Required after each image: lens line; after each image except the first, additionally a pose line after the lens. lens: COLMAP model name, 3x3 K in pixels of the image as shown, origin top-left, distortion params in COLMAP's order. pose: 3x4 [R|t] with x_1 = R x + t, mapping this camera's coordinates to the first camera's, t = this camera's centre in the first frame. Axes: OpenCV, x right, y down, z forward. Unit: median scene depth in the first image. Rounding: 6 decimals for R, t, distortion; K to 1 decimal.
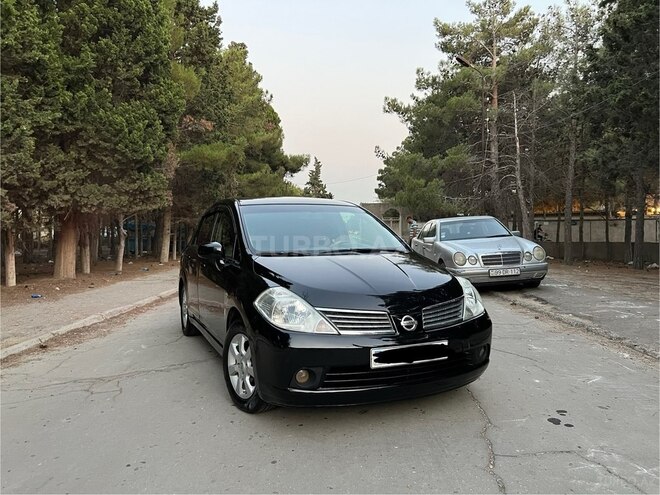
lens RADIAL K [[502.4, 0, 330.5], [0, 502.4, 244.3], [0, 0, 1]] dist [0.032952, -0.044231]
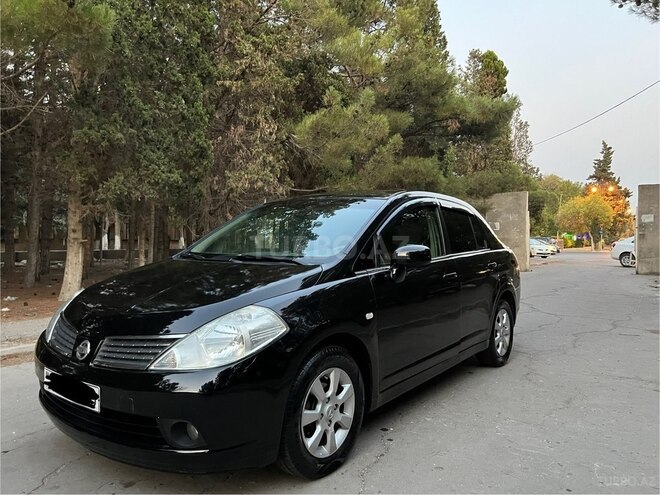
lens RADIAL K [[498.7, 0, 330.7], [0, 498.7, 242.2], [0, 0, 1]] dist [0.026562, -0.007027]
pose [[0.845435, 0.010604, -0.533974, 0.210926], [-0.022489, 0.999623, -0.015756, -0.025642], [0.533605, 0.025330, 0.845354, 1.202276]]
